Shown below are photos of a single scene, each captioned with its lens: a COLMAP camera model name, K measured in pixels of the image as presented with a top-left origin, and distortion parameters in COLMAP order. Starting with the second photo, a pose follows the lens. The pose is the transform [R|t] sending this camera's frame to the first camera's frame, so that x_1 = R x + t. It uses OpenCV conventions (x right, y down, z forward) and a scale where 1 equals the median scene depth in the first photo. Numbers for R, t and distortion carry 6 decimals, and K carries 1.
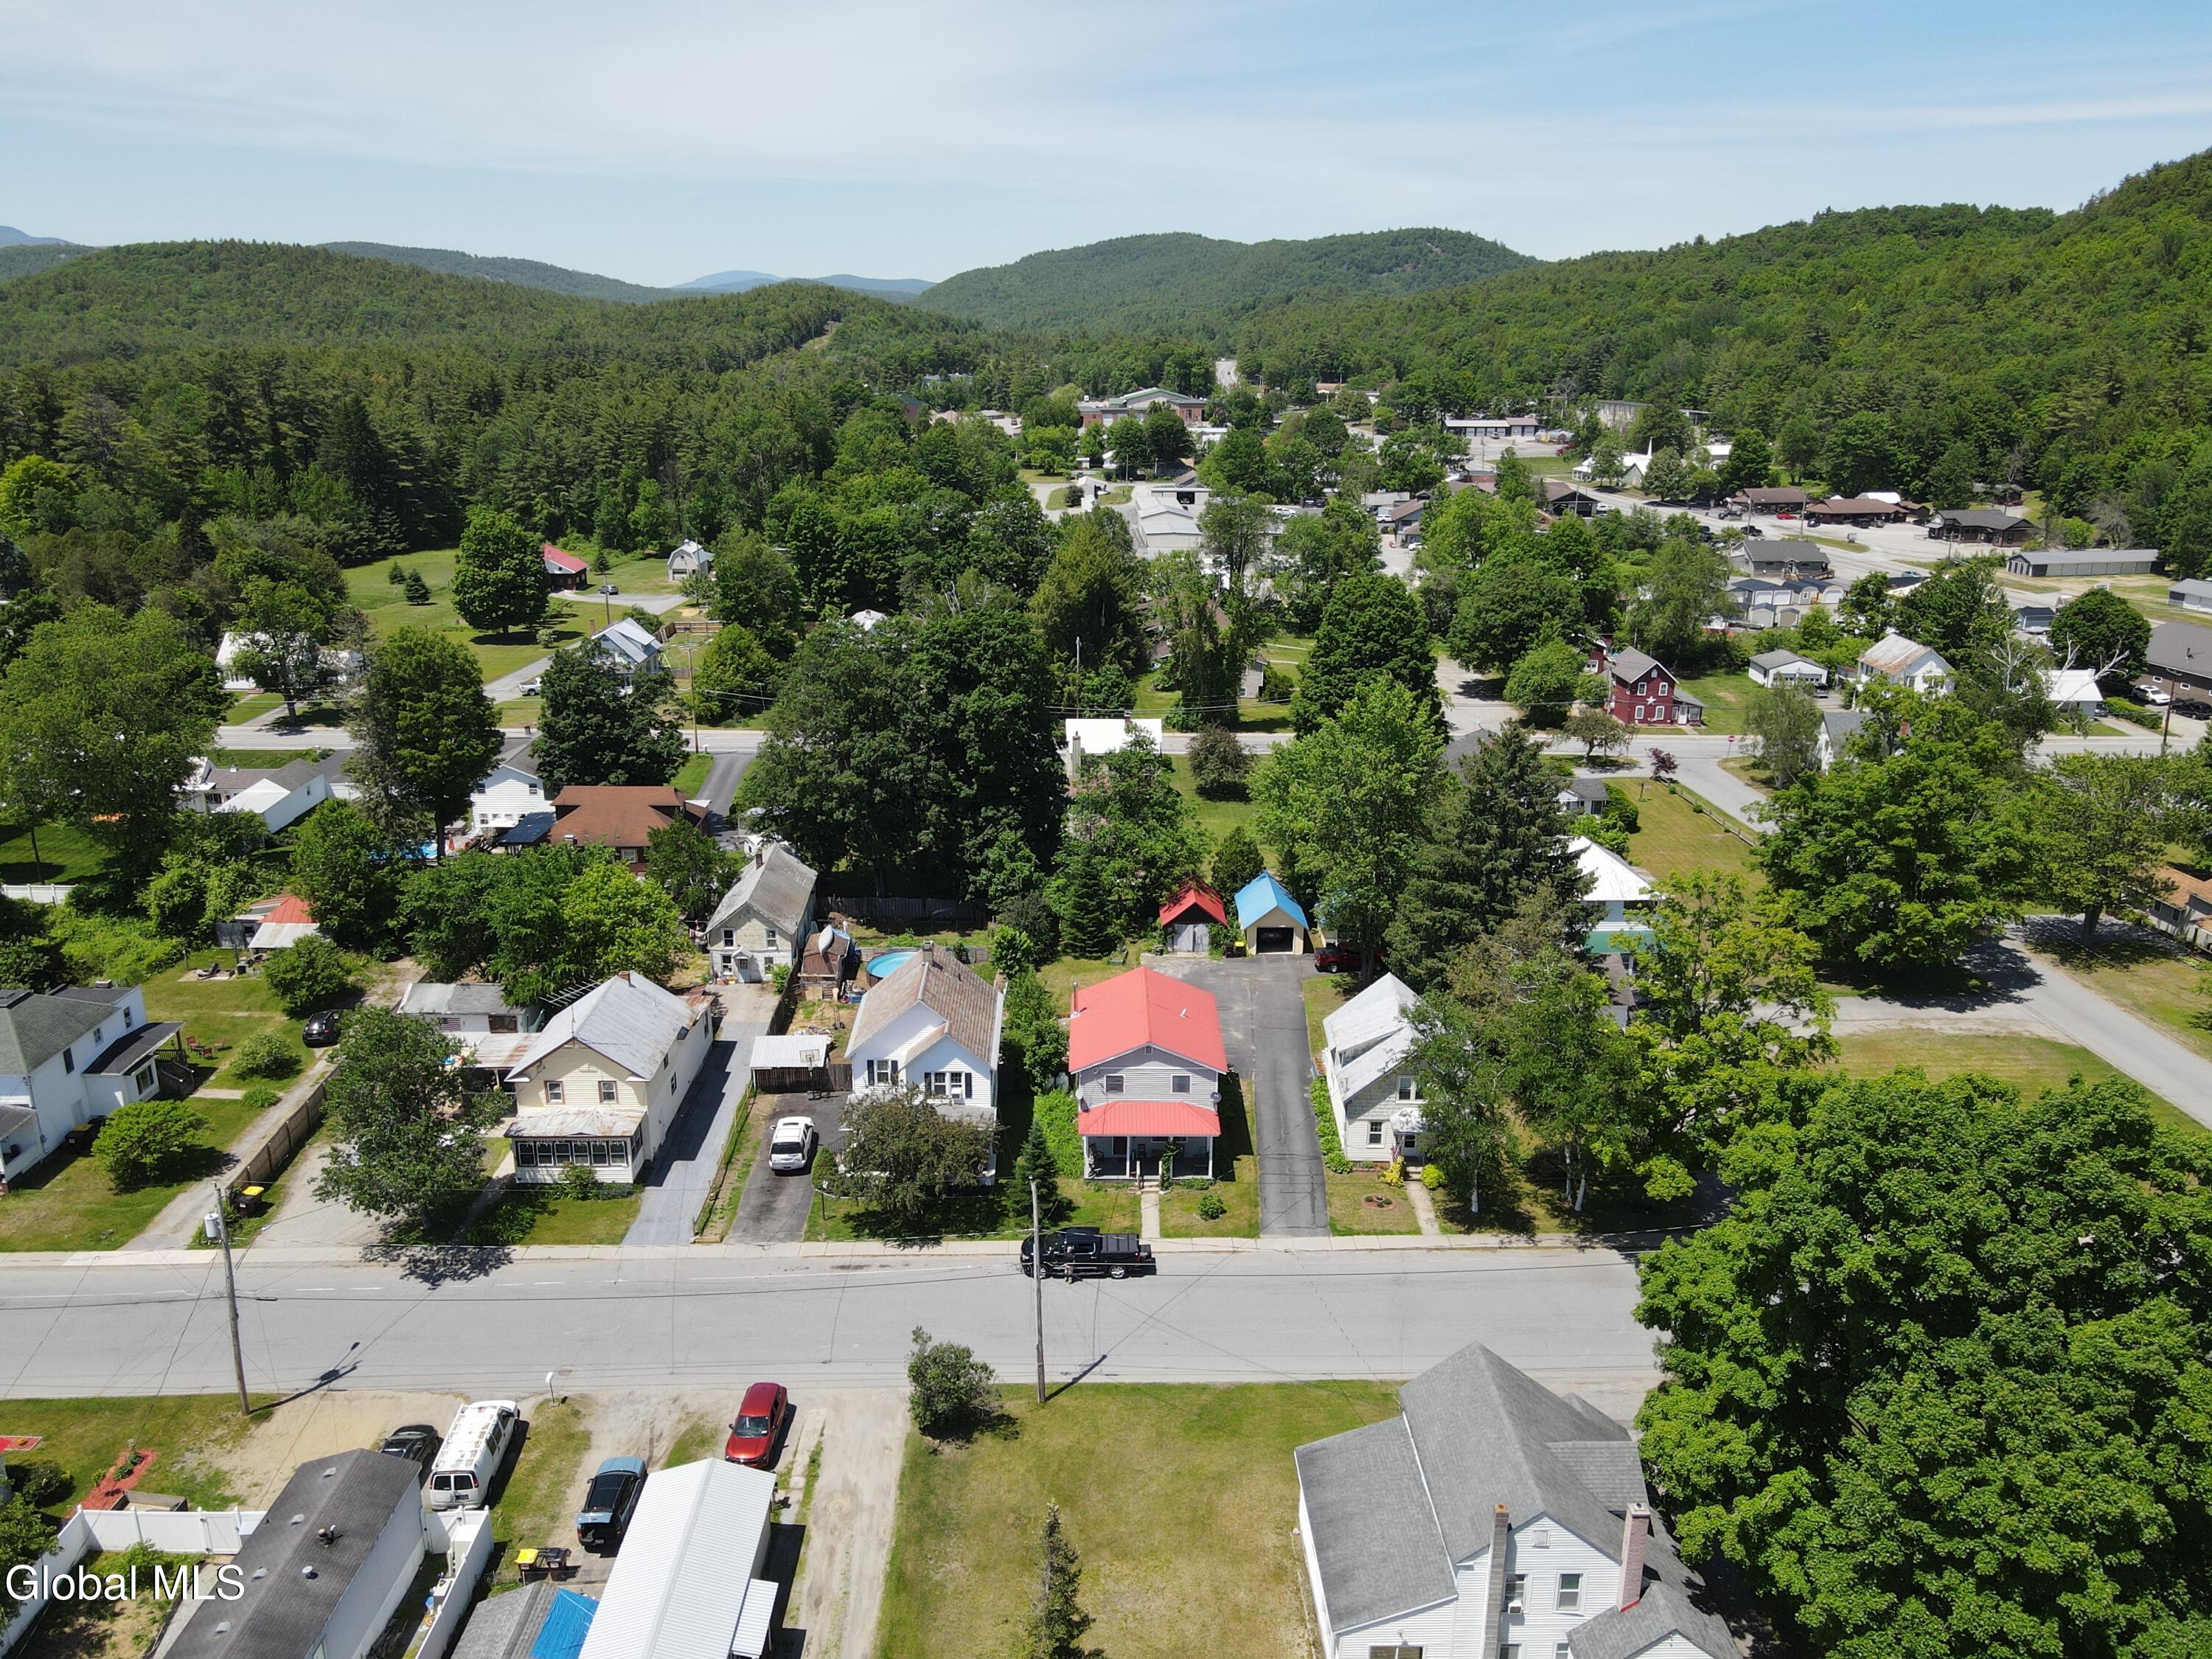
lens RADIAL K [[1638.5, 0, 1096.1], [0, 1638.5, 832.1], [0, 0, 1]] dist [0.010096, 0.009187]
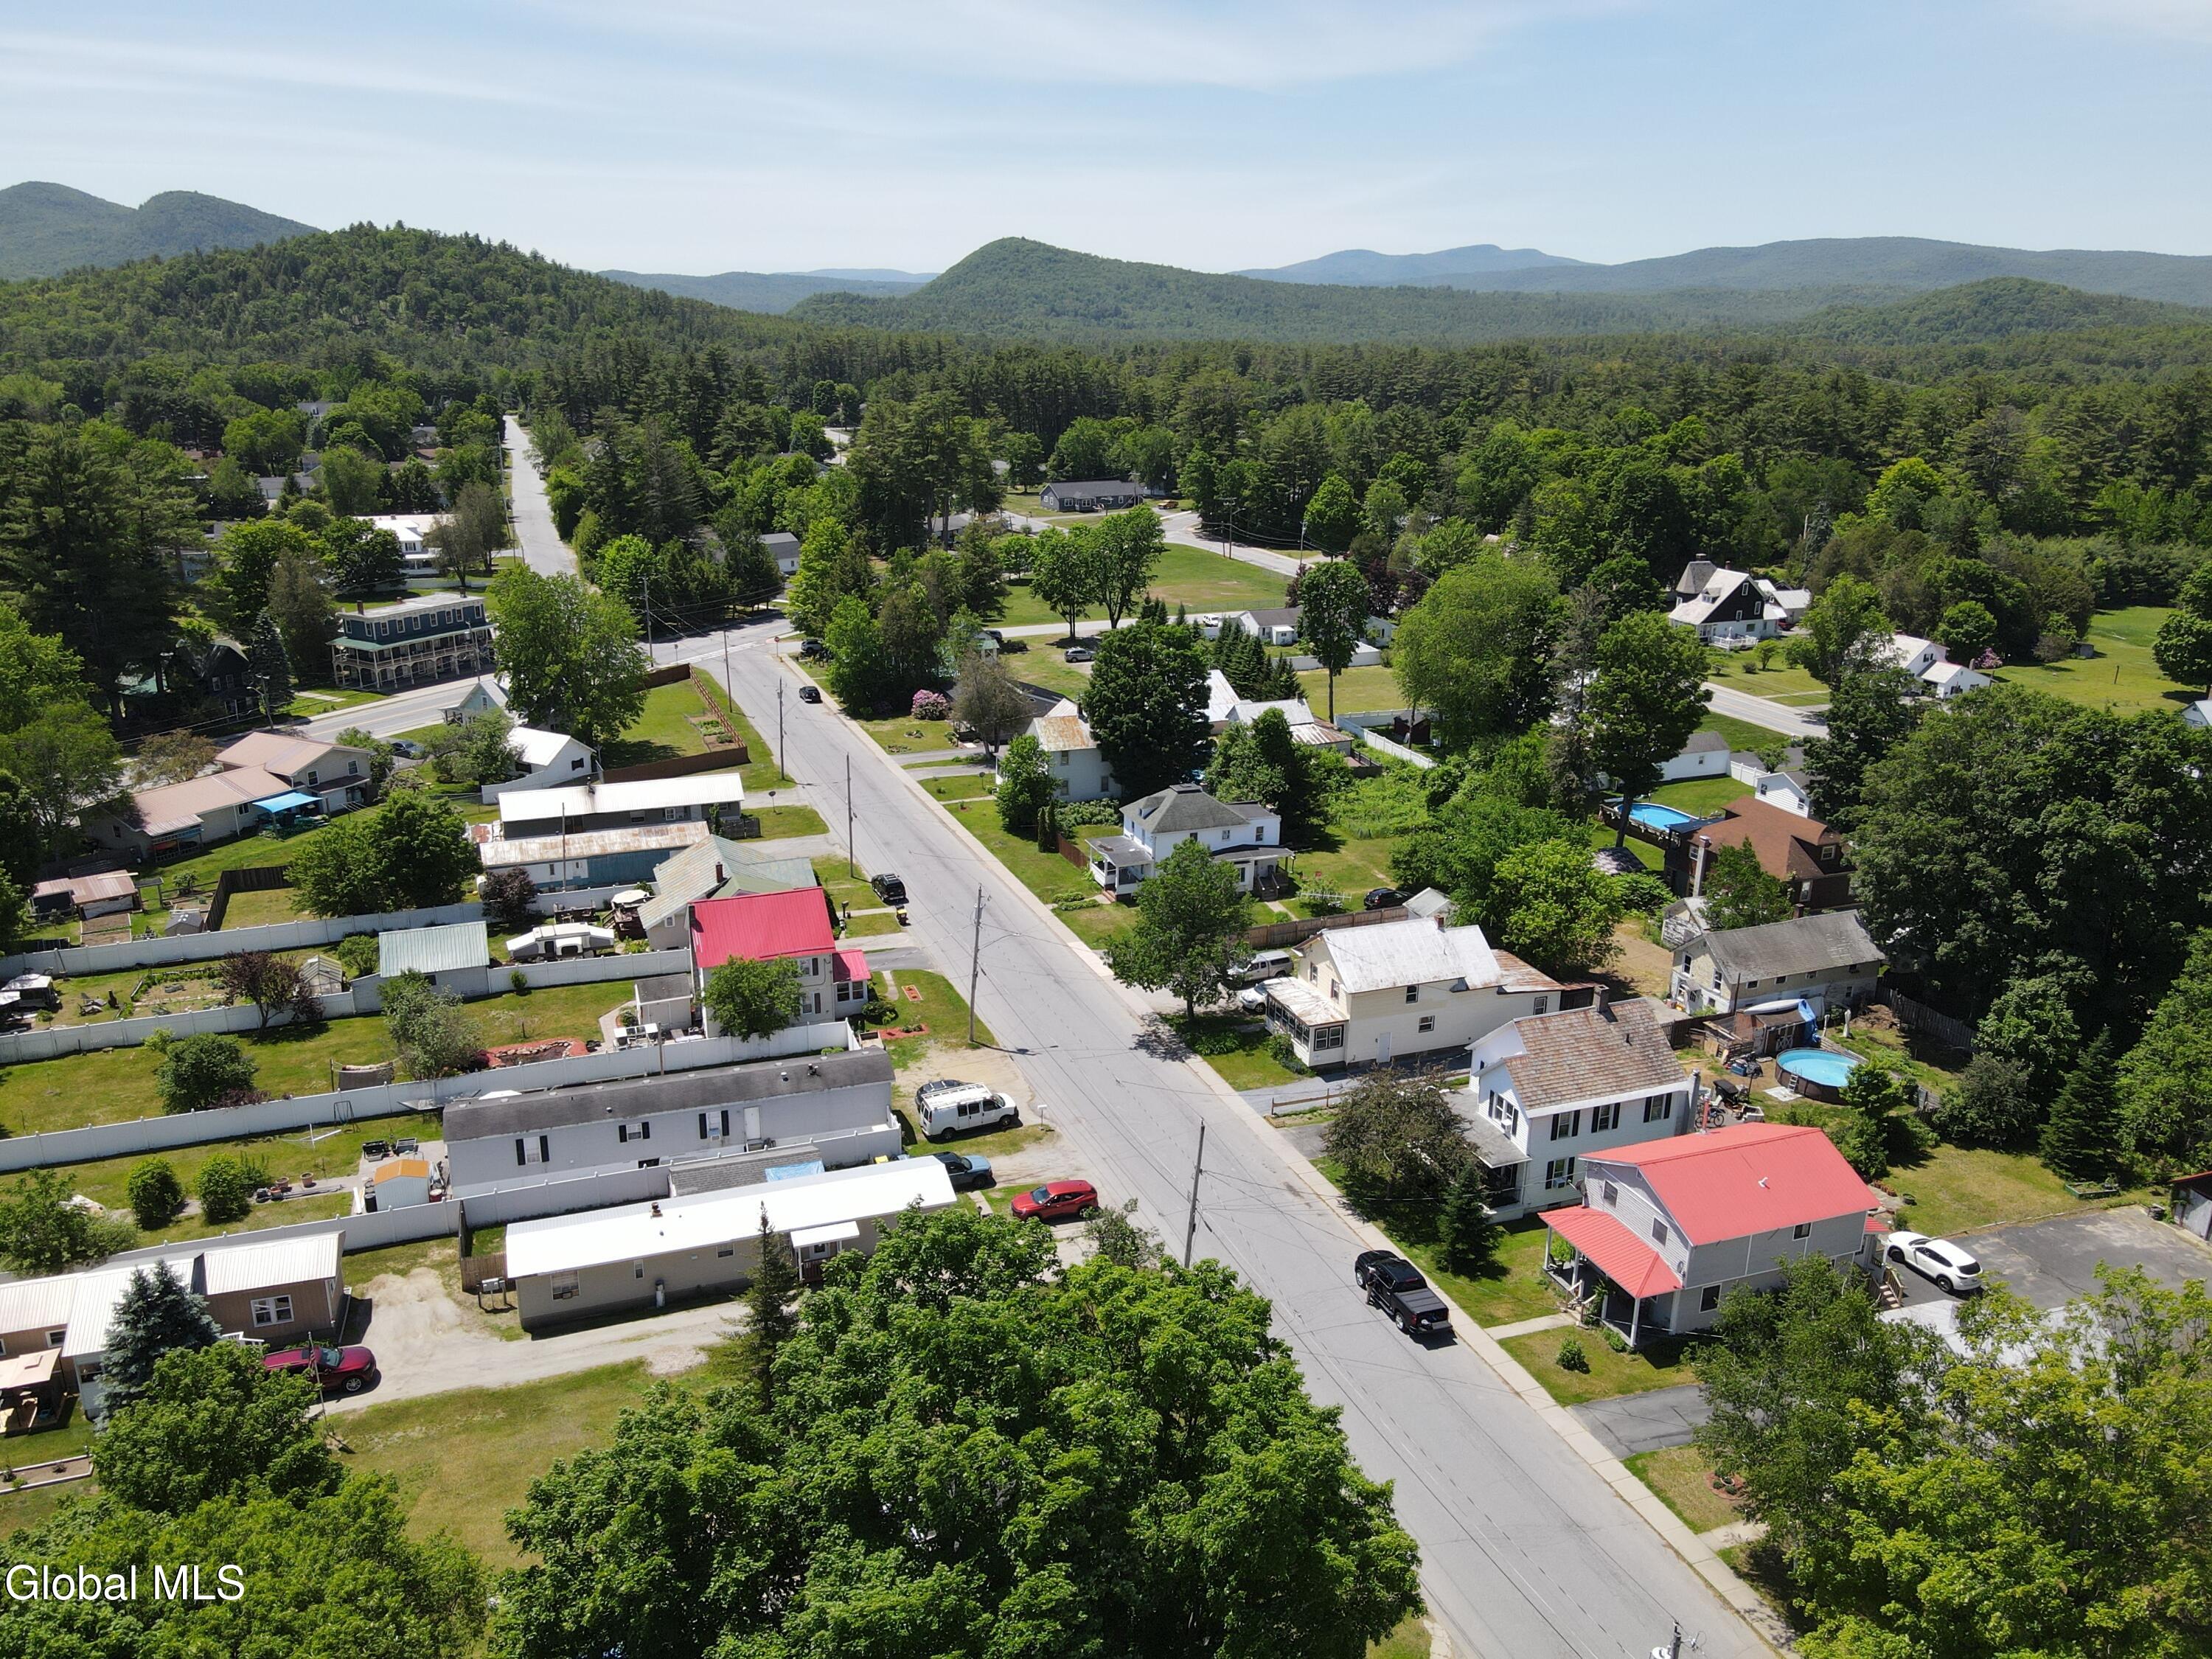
lens RADIAL K [[1638.5, 0, 1102.1], [0, 1638.5, 829.9], [0, 0, 1]] dist [0.010096, 0.009187]
pose [[0.338222, 0.279353, -0.898647, 0.497848], [-0.289356, 0.939535, 0.183159, -0.085650], [0.895477, 0.198080, 0.398604, 0.275077]]
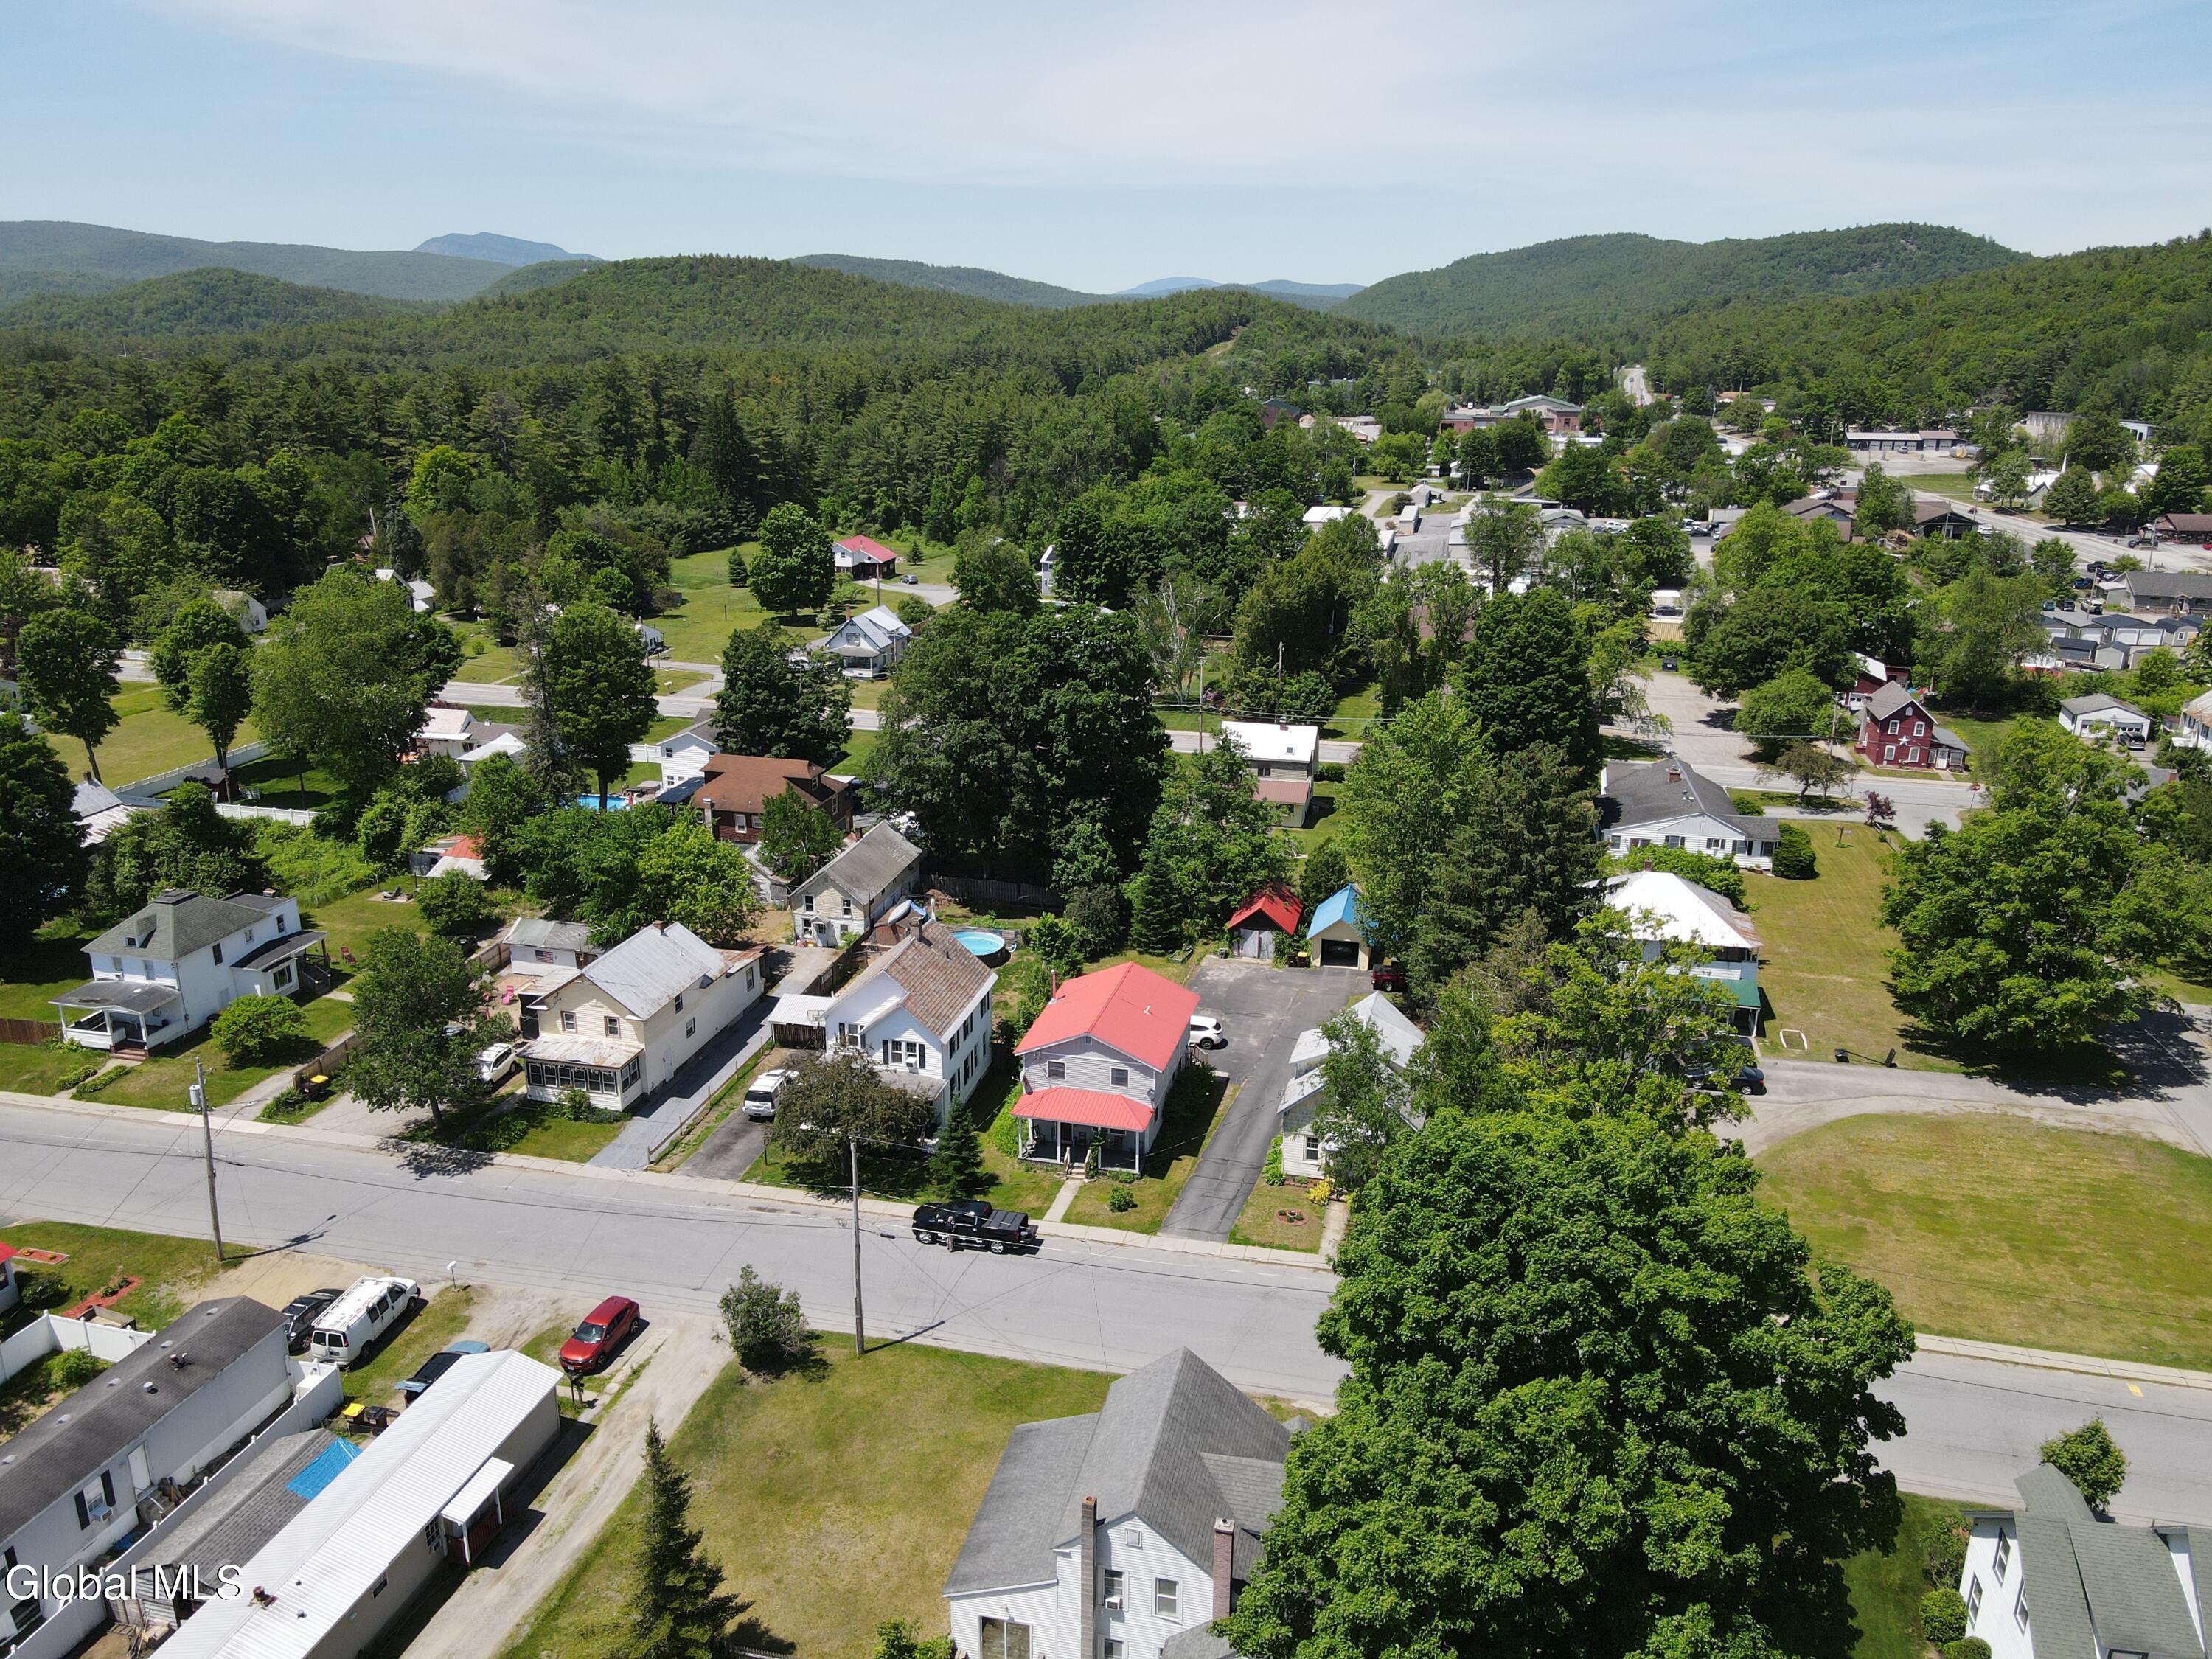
lens RADIAL K [[1638.5, 0, 1098.4], [0, 1638.5, 824.3], [0, 0, 1]] dist [0.010096, 0.009187]
pose [[0.967693, 0.073493, -0.241184, 0.206619], [-0.075189, 0.997167, 0.002178, -0.003113], [0.240661, 0.016026, 0.970477, 0.005392]]
